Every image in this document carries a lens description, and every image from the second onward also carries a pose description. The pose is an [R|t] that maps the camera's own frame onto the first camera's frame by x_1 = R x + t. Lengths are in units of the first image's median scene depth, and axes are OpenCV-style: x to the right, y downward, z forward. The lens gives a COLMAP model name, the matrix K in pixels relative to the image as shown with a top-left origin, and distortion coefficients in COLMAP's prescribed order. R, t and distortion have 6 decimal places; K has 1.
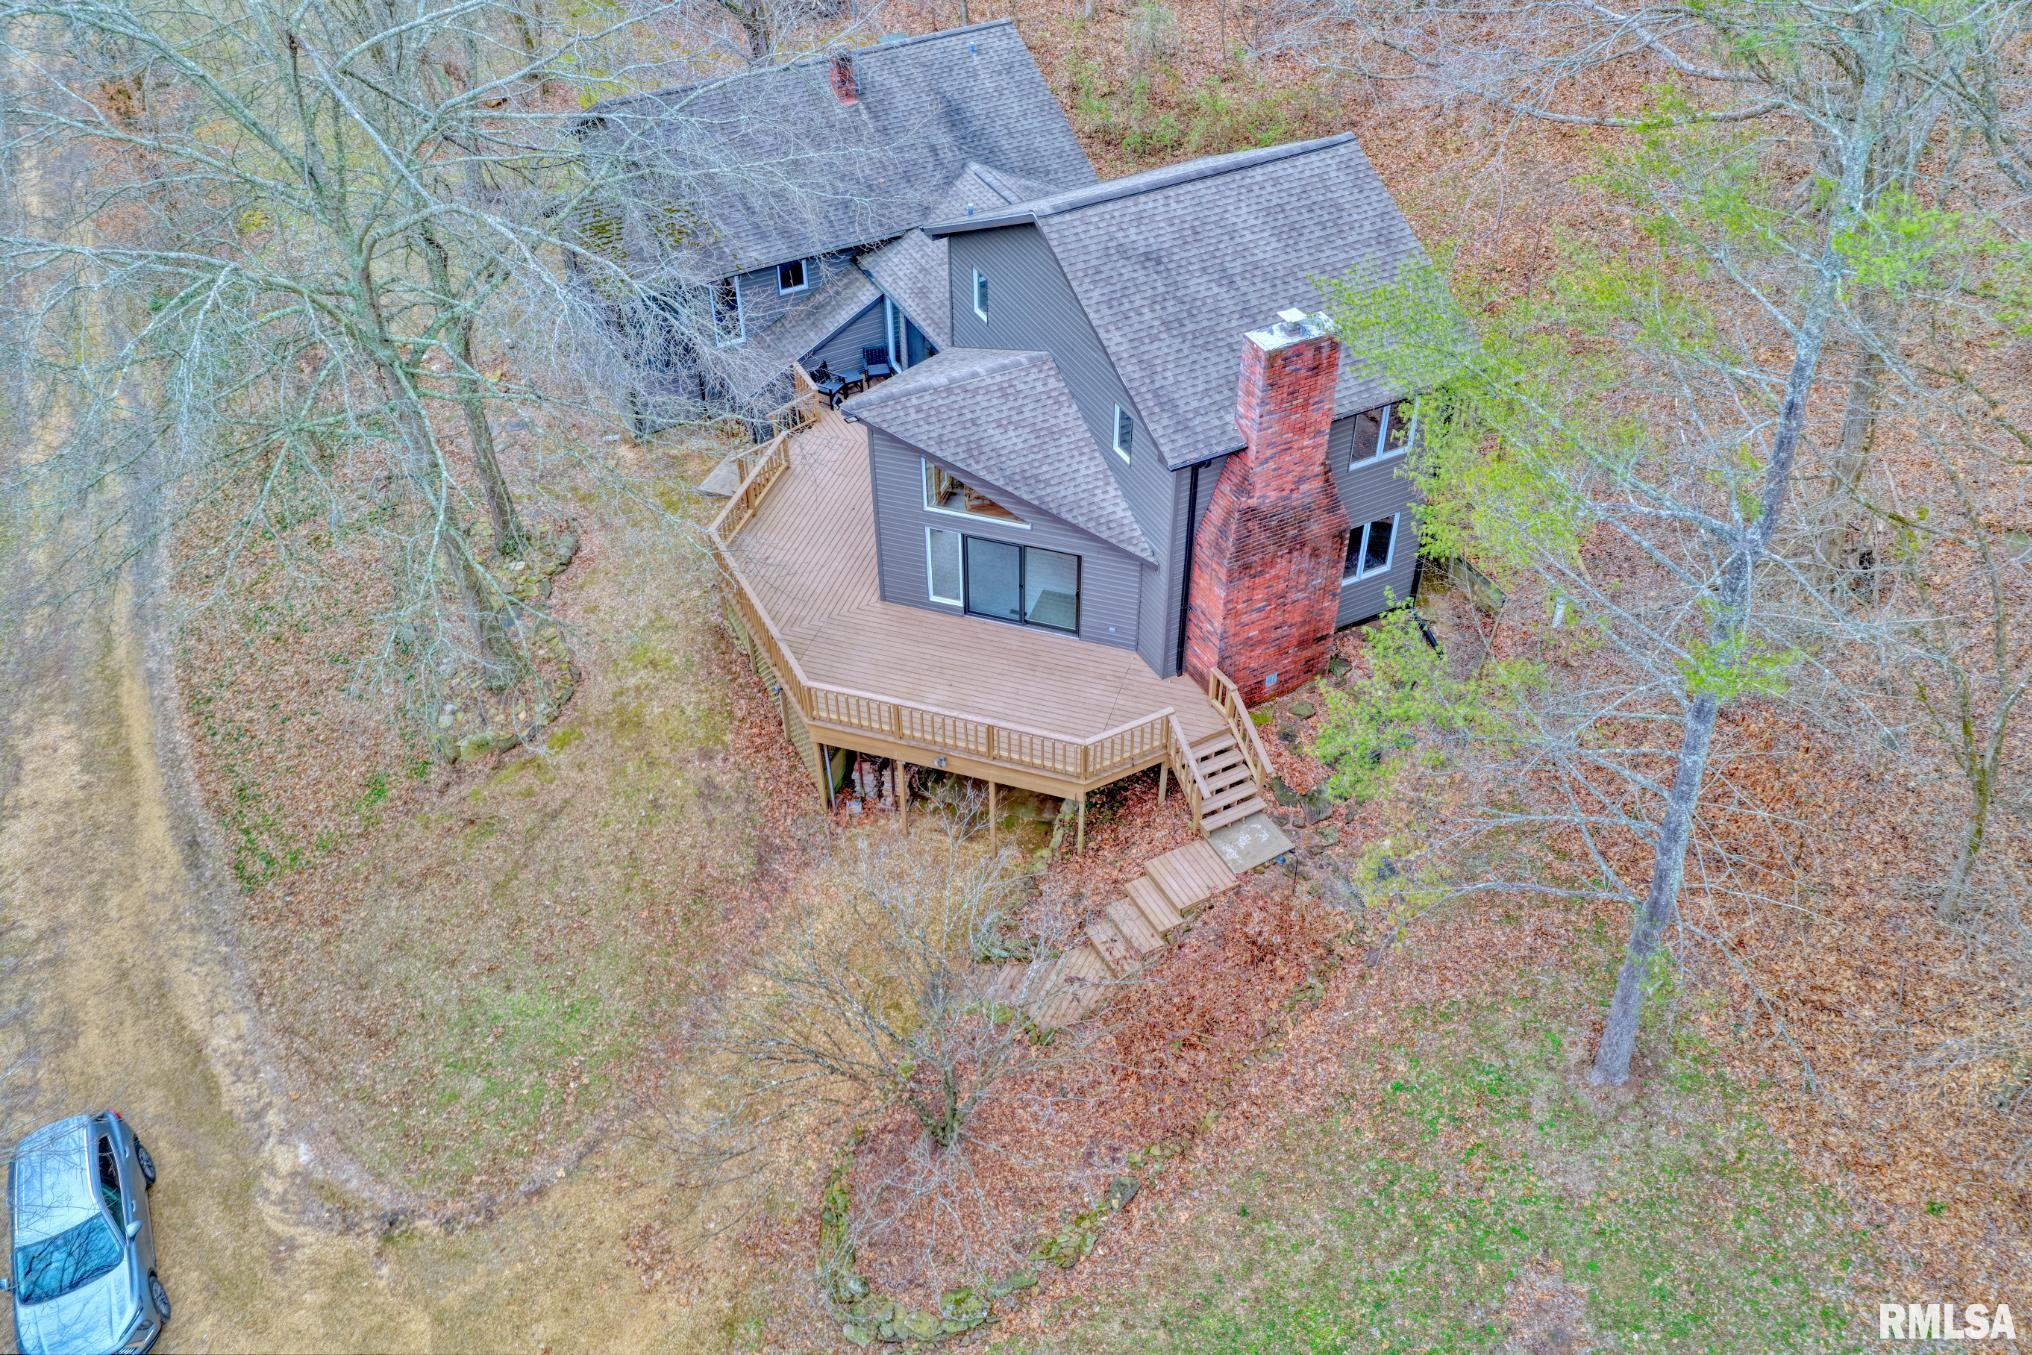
lens RADIAL K [[1708.6, 0, 1016.9], [0, 1708.6, 627.9], [0, 0, 1]] dist [-0.007943, 0.001480]
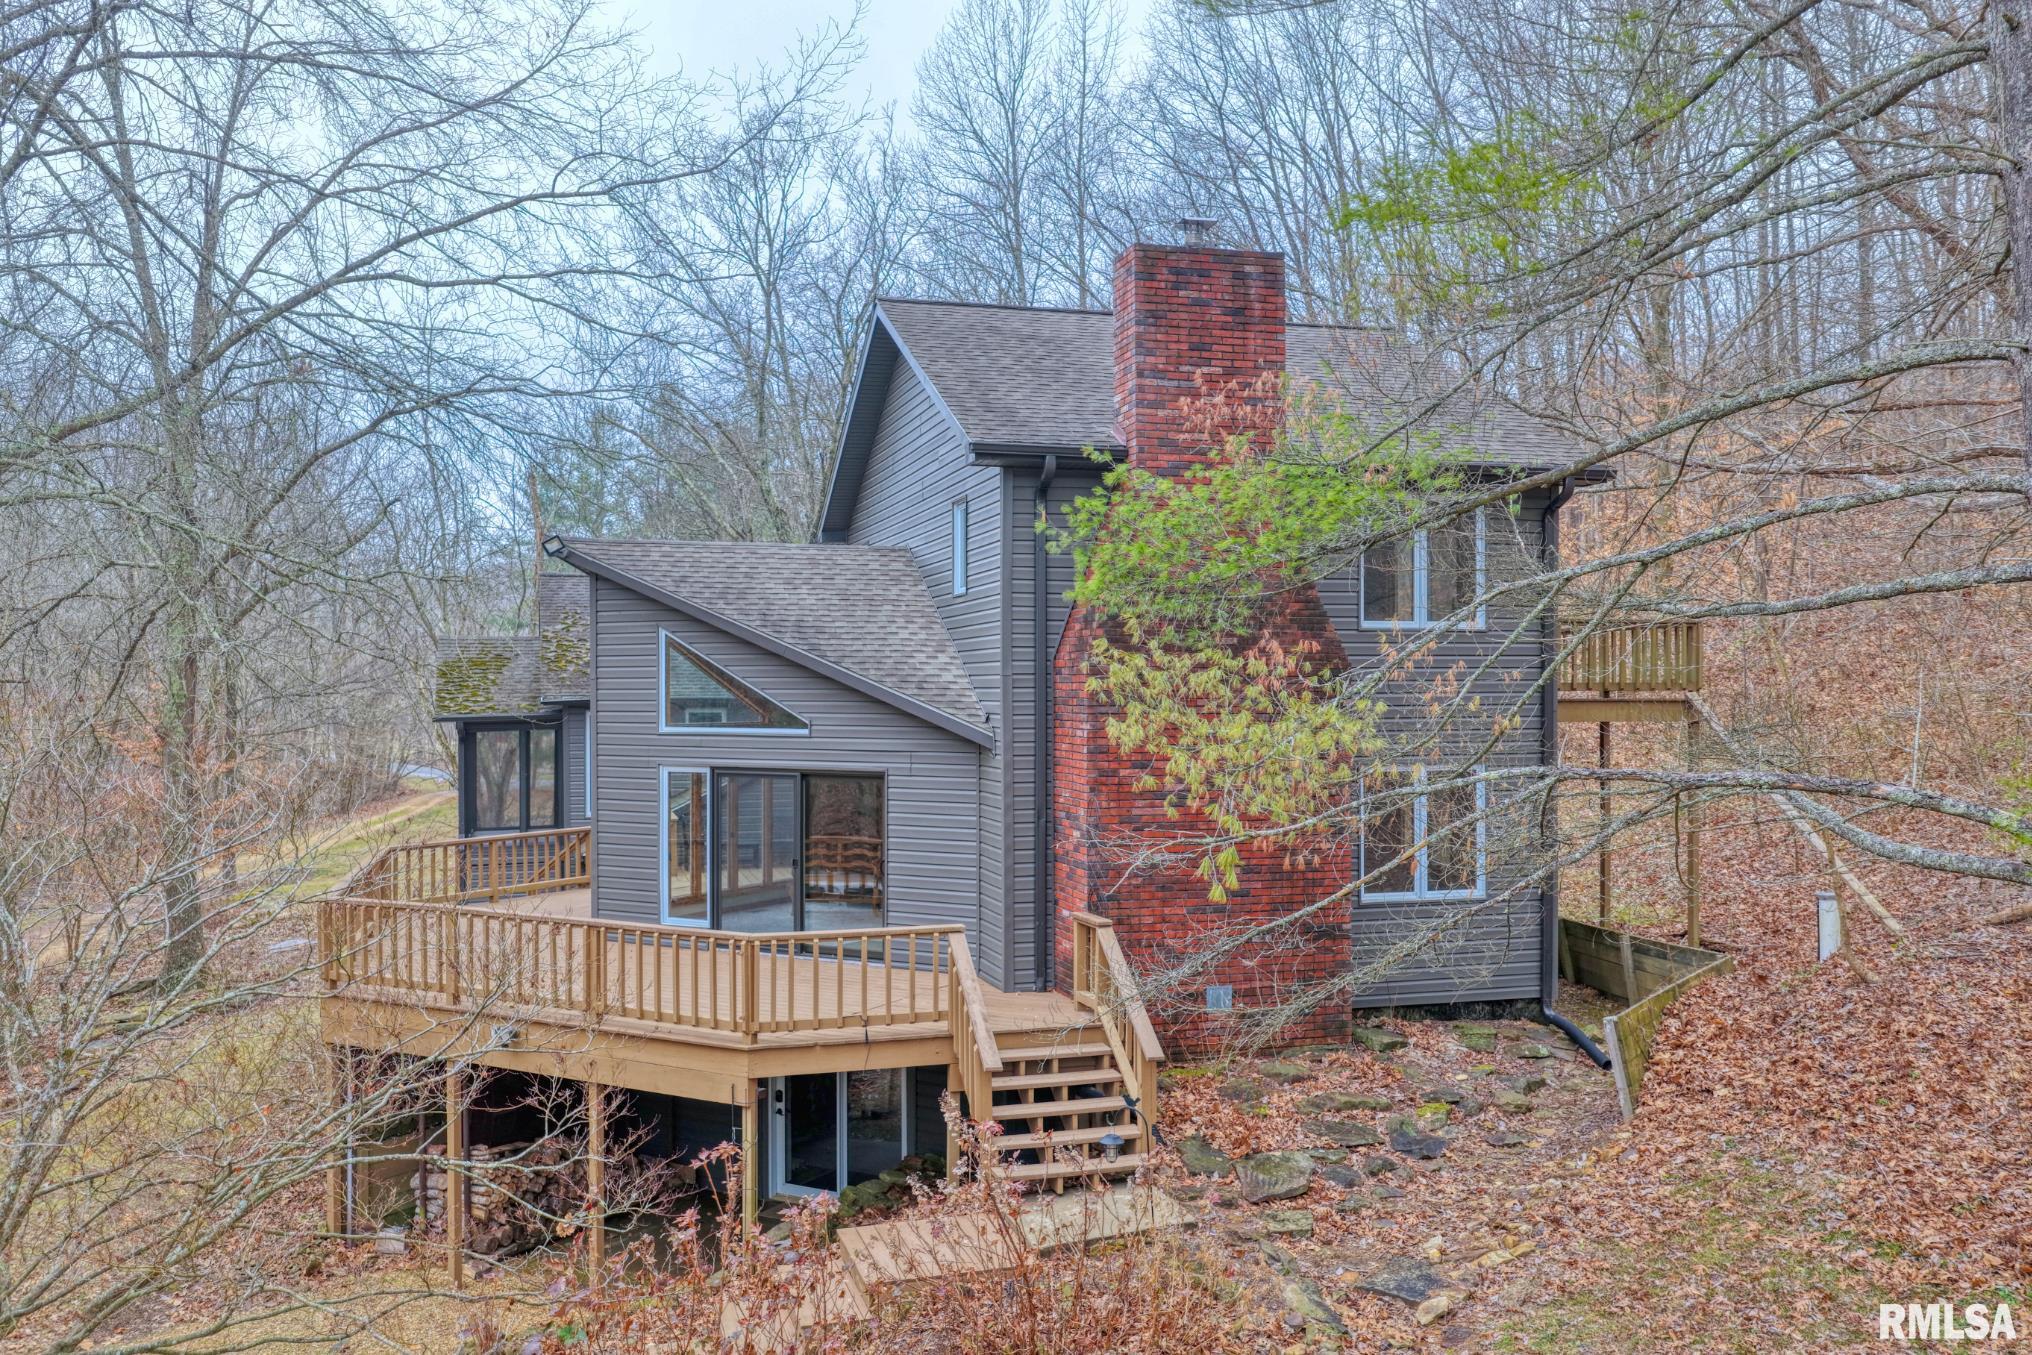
lens RADIAL K [[1681.7, 0, 1016.0], [0, 1681.7, 677.5], [0, 0, 1]] dist [-0.006423, 0.019487]
pose [[0.978269, 0.003125, -0.207316, 0.199093], [-0.136426, 0.762651, -0.632259, 0.284862], [0.156134, 0.646803, 0.746504, 0.588403]]
